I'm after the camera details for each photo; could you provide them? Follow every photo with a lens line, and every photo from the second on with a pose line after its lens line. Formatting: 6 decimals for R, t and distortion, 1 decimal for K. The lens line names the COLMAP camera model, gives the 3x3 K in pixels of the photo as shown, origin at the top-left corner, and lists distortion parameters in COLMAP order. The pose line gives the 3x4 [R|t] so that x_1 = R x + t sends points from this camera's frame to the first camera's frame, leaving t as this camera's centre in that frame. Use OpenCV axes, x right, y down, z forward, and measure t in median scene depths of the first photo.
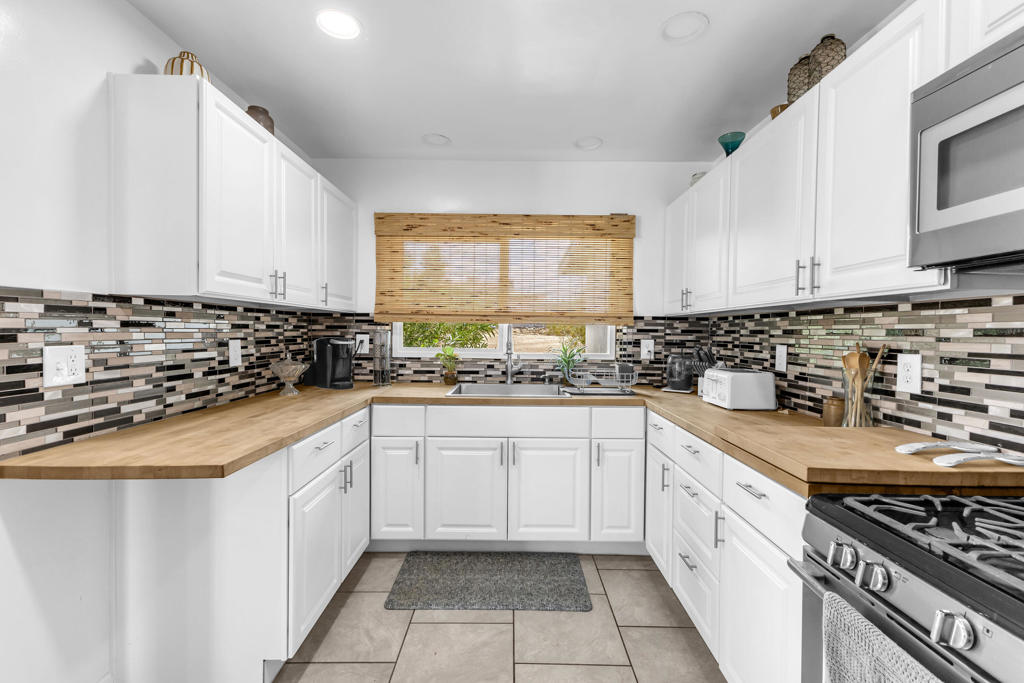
lens RADIAL K [[437.7, 0, 513.5], [0, 437.7, 338.8], [0, 0, 1]] dist [0.001516, -0.000243]
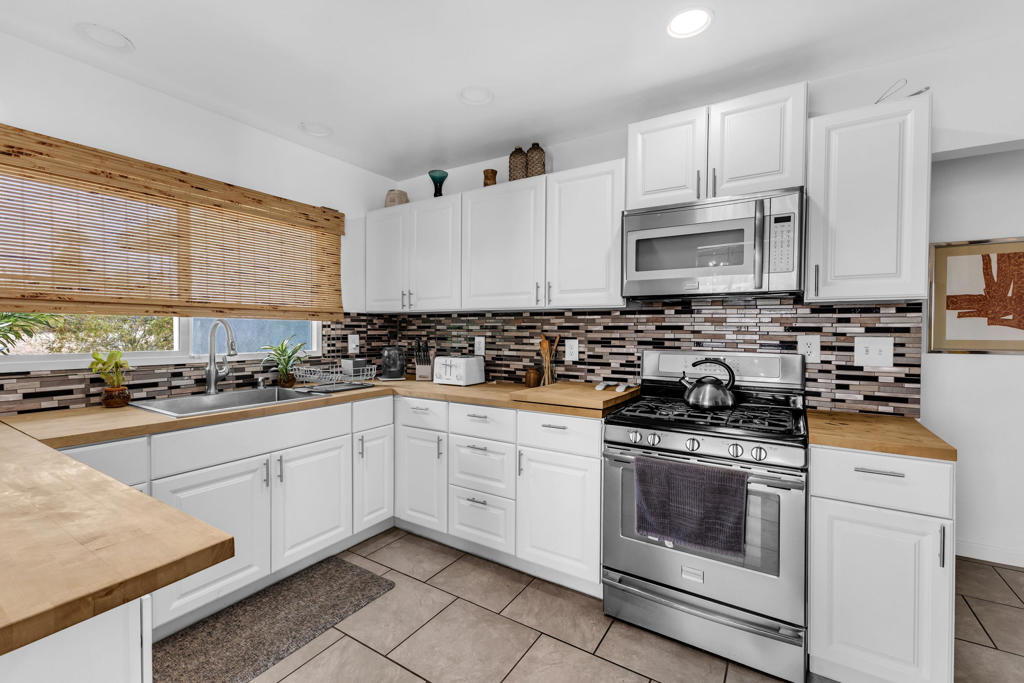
lens RADIAL K [[437.7, 0, 513.5], [0, 437.7, 338.8], [0, 0, 1]] dist [0.001516, -0.000243]
pose [[0.526669, -0.026112, 0.849669, -0.532554], [0.014348, 0.999659, 0.021828, -0.008167], [-0.849949, 0.000695, 0.526864, 0.166760]]
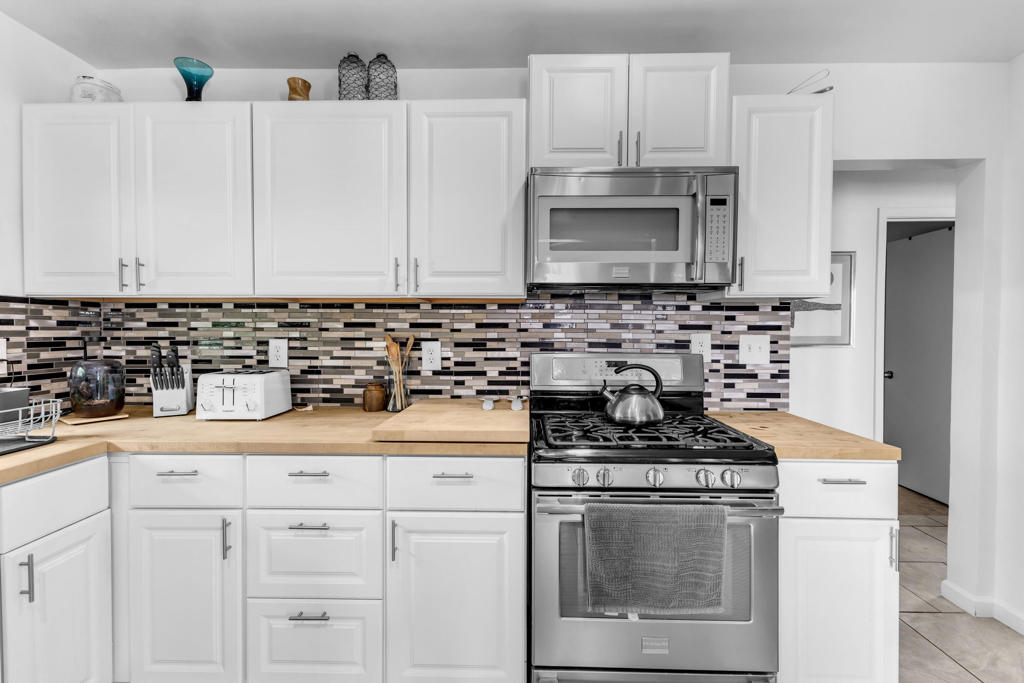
lens RADIAL K [[437.7, 0, 513.5], [0, 437.7, 338.8], [0, 0, 1]] dist [0.001516, -0.000243]
pose [[0.016421, -0.033878, 0.999291, -0.296787], [0.012916, 0.999350, 0.033668, -0.010551], [-0.999782, 0.012353, 0.016848, 0.496364]]
